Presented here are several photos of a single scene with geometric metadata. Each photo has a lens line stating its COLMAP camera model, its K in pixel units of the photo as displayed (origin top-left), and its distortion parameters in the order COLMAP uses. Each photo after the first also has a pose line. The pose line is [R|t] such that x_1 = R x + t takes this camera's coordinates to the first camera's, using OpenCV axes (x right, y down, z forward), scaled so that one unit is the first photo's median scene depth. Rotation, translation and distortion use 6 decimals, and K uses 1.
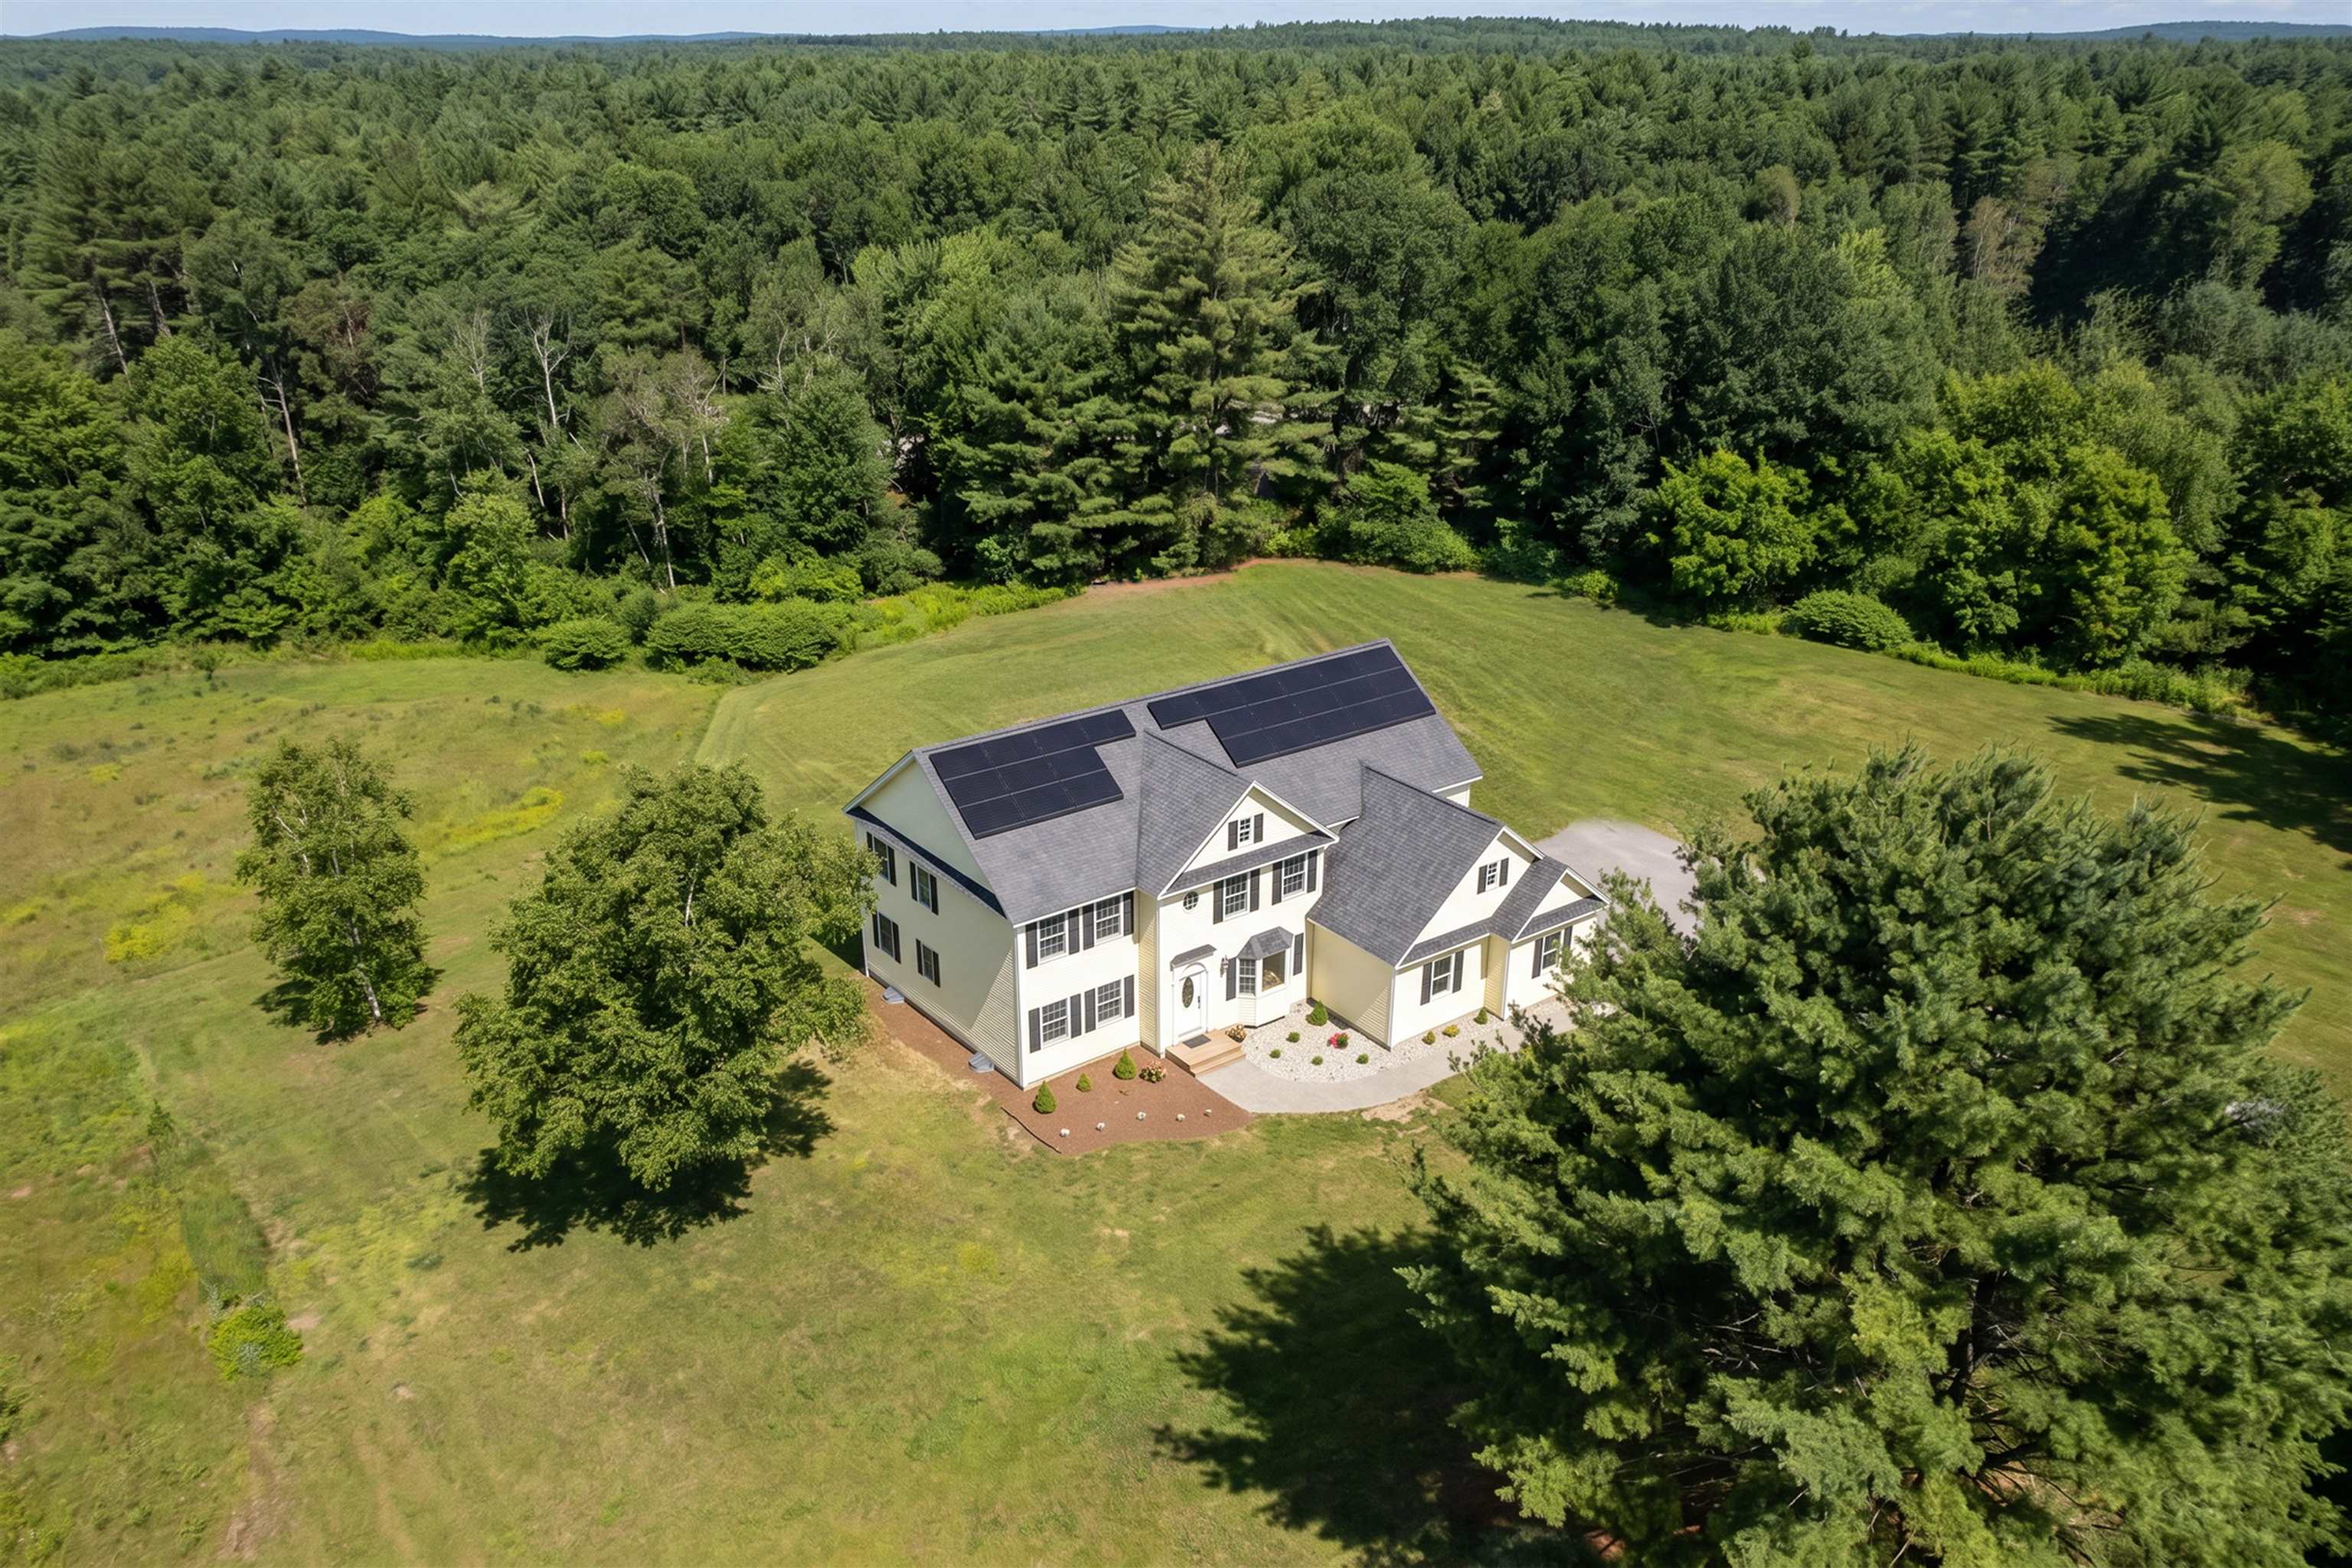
lens RADIAL K [[1665.5, 0, 1176.6], [0, 1665.5, 851.2], [0, 0, 1]] dist [-0.004756, -0.002738]
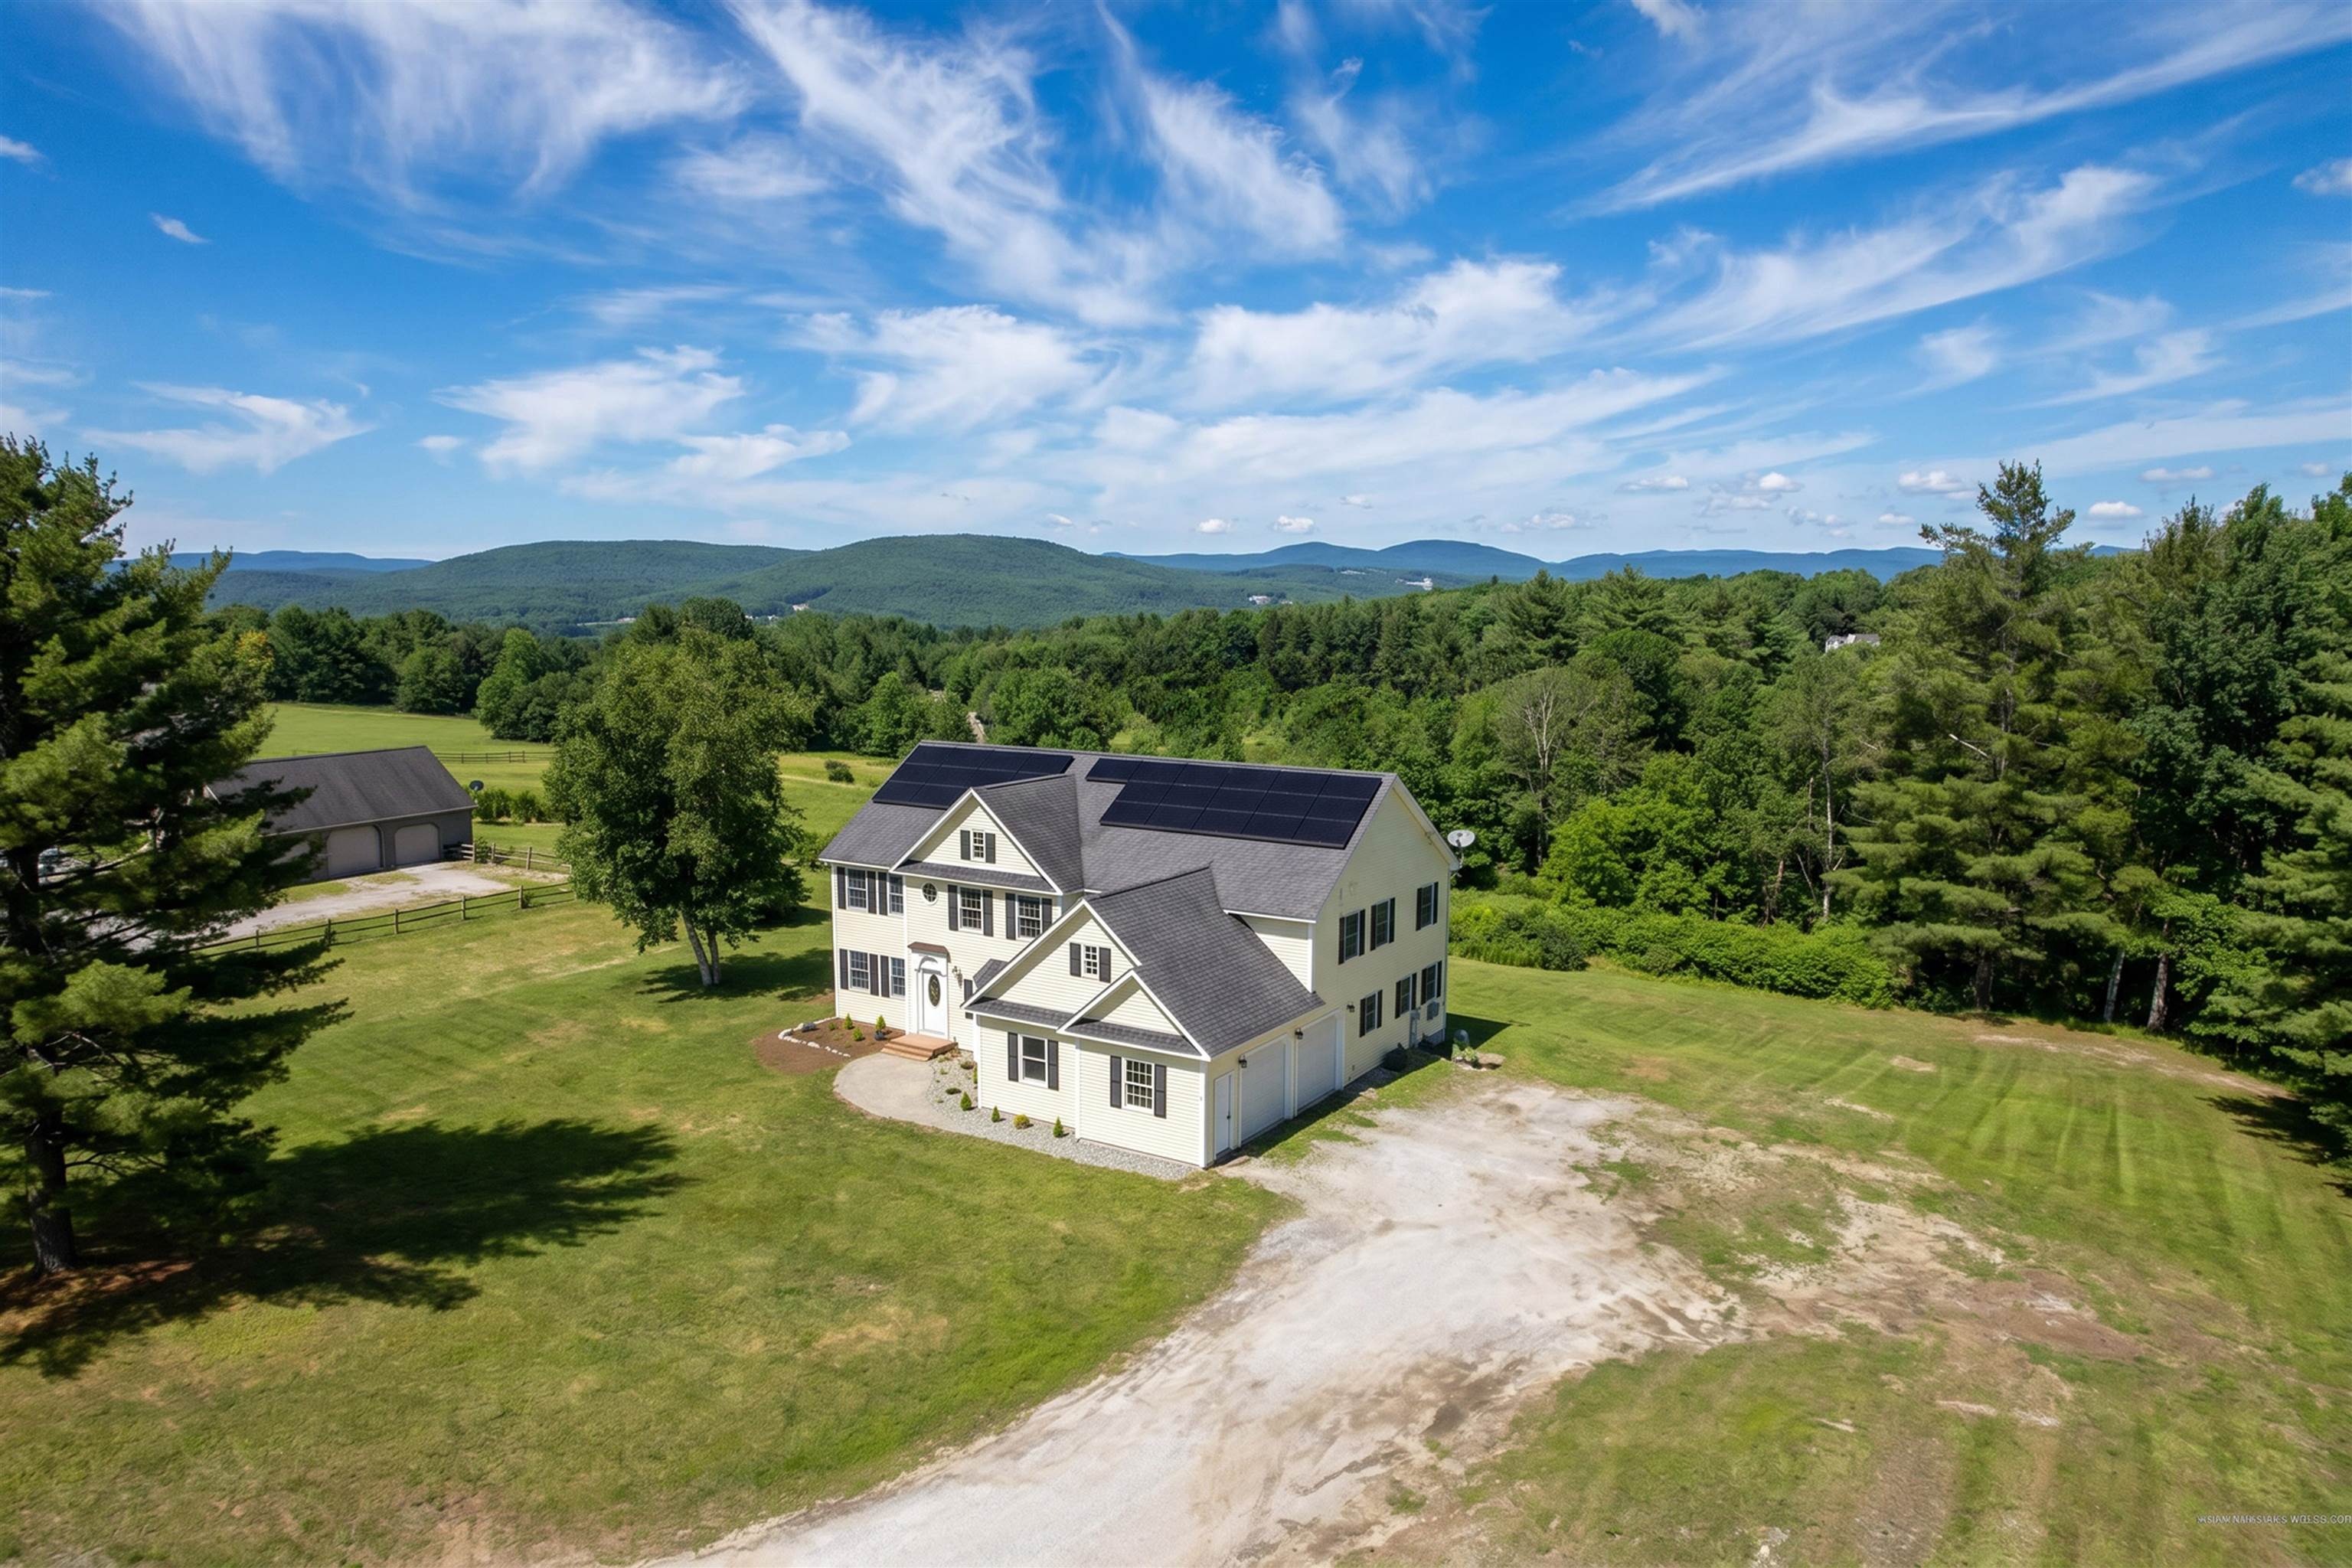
lens RADIAL K [[1665.5, 0, 1176.6], [0, 1665.5, 851.2], [0, 0, 1]] dist [-0.004756, -0.002738]
pose [[0.372694, 0.168758, -0.912480, 0.995419], [-0.382778, 0.923727, 0.014496, -0.069180], [0.845329, 0.343875, 0.408864, 0.670689]]
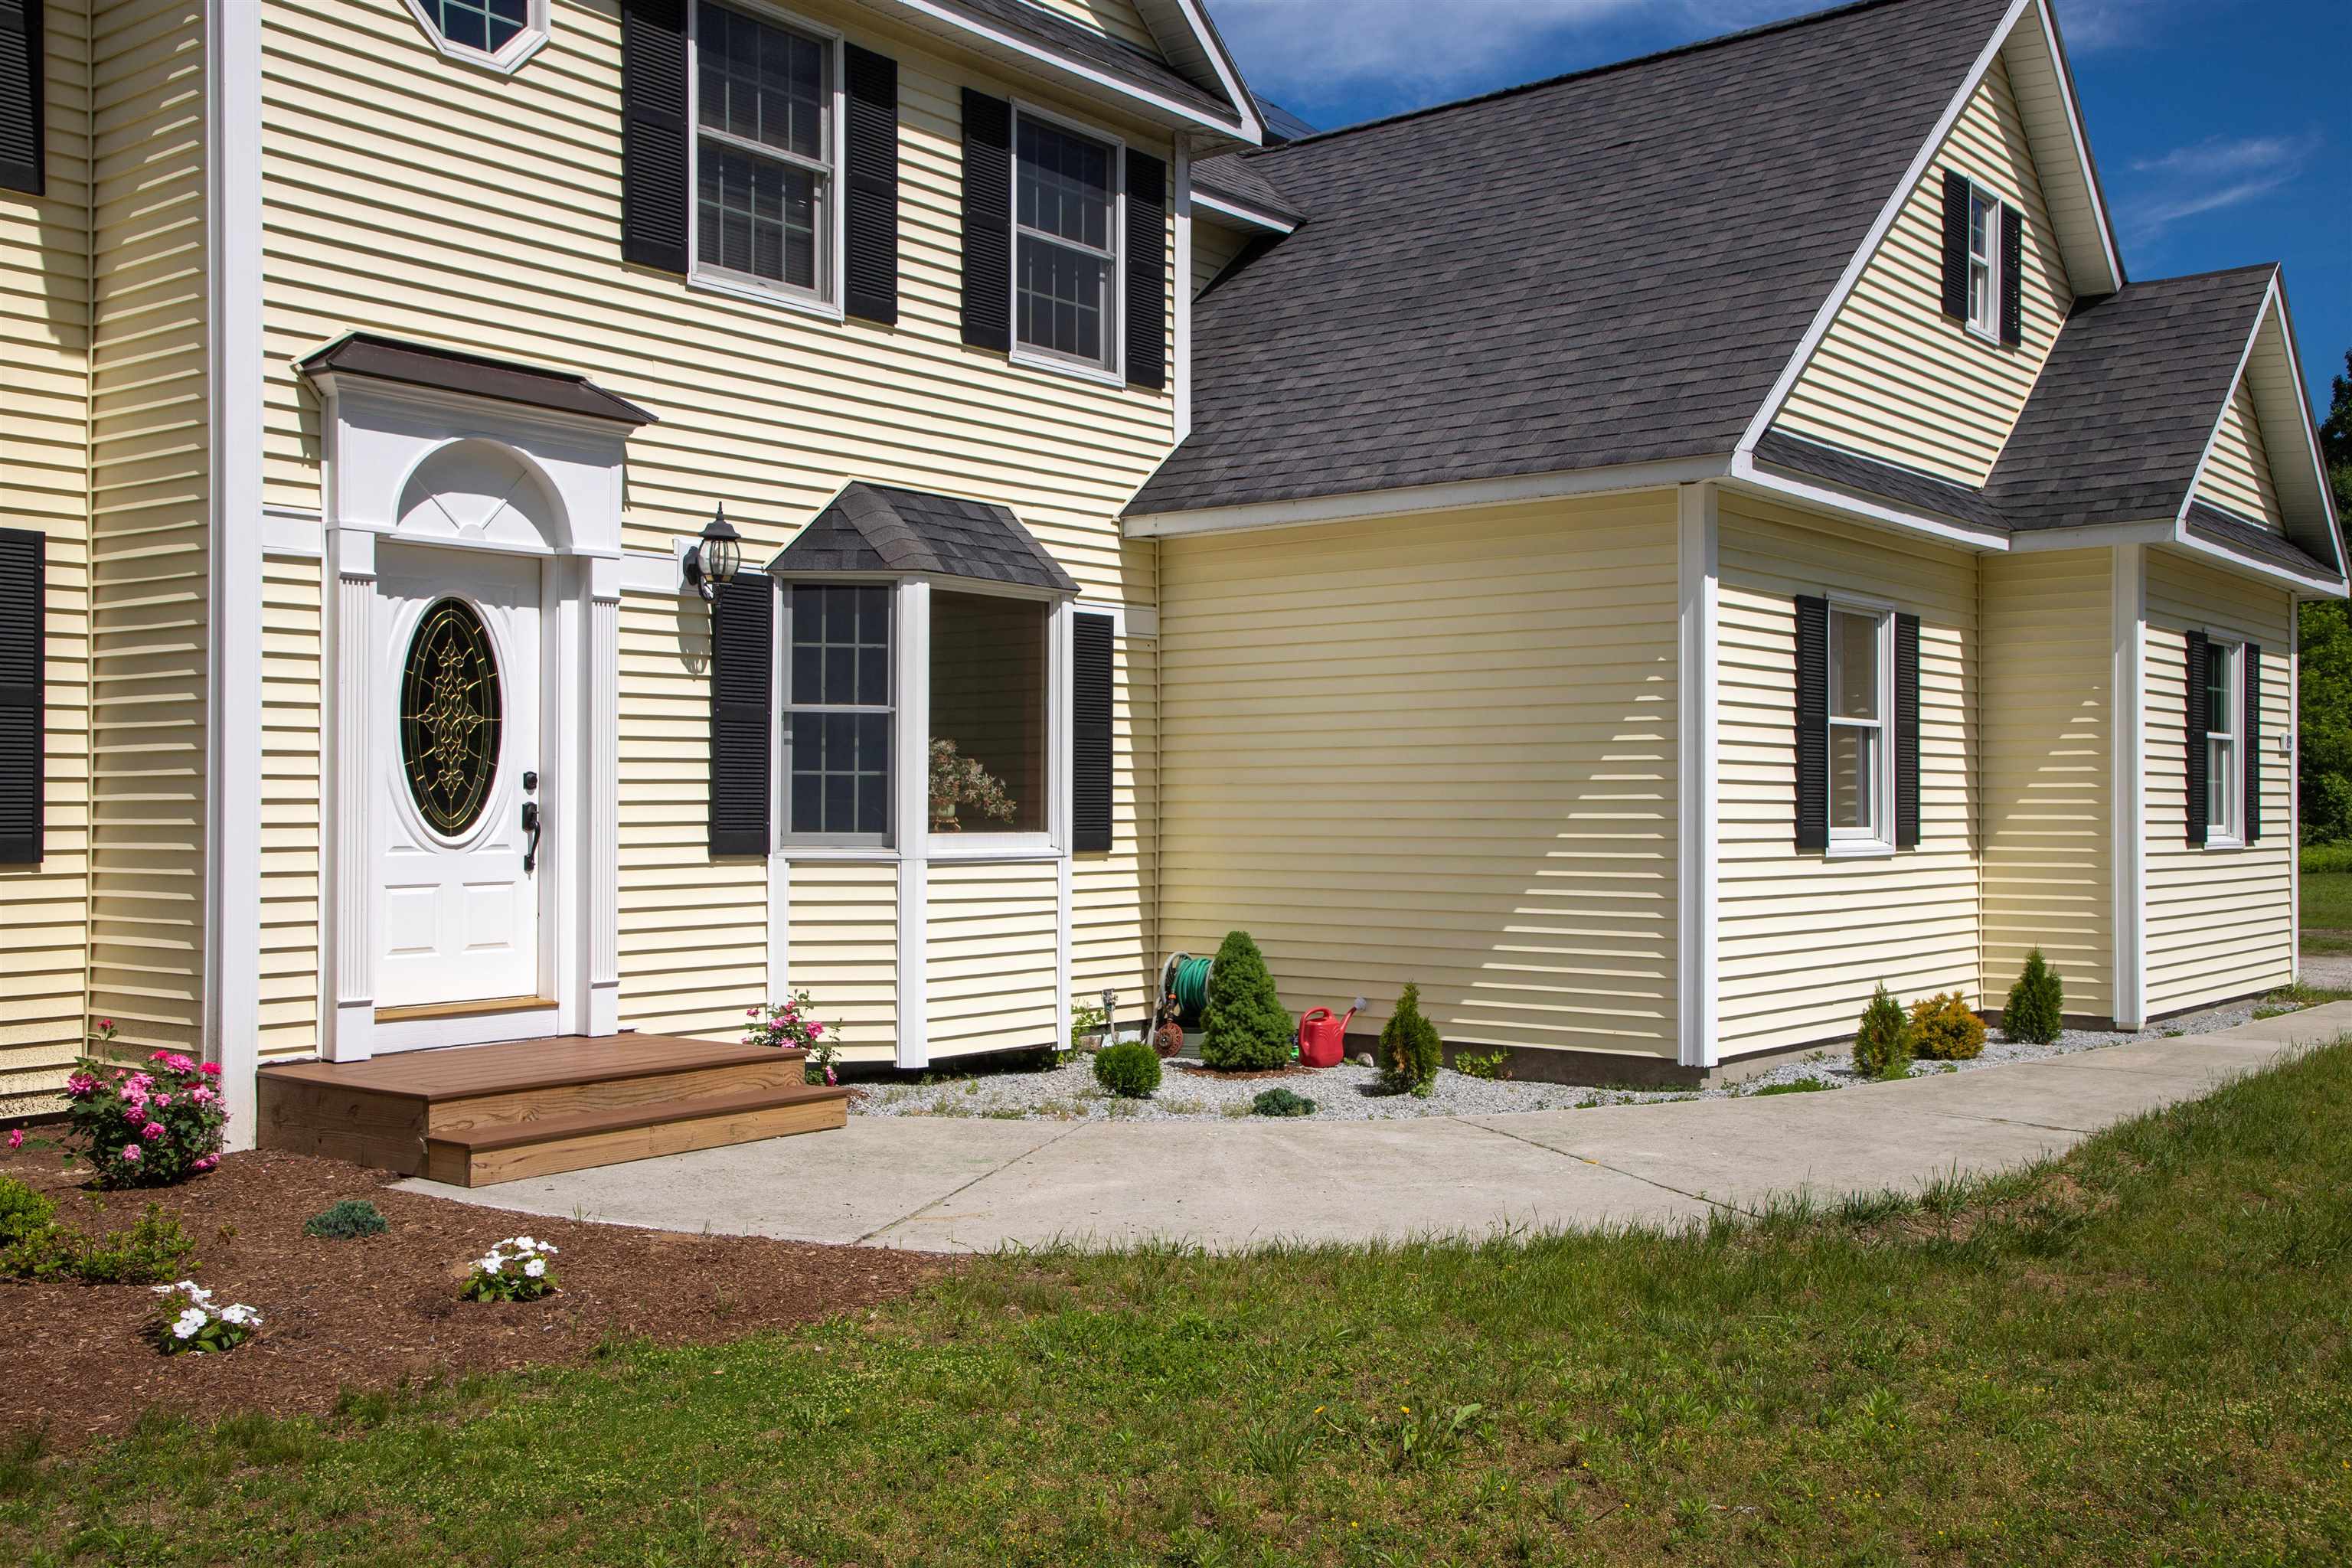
lens RADIAL K [[2278.8, 0, 1176.0], [0, 2278.8, 784.0], [0, 0, 1]] dist [-0.003574, -0.001516]
pose [[0.963654, 0.005846, 0.267091, 0.015027], [0.106098, 0.909162, -0.402699, 0.175777], [-0.245183, 0.416401, 0.875497, 0.810062]]
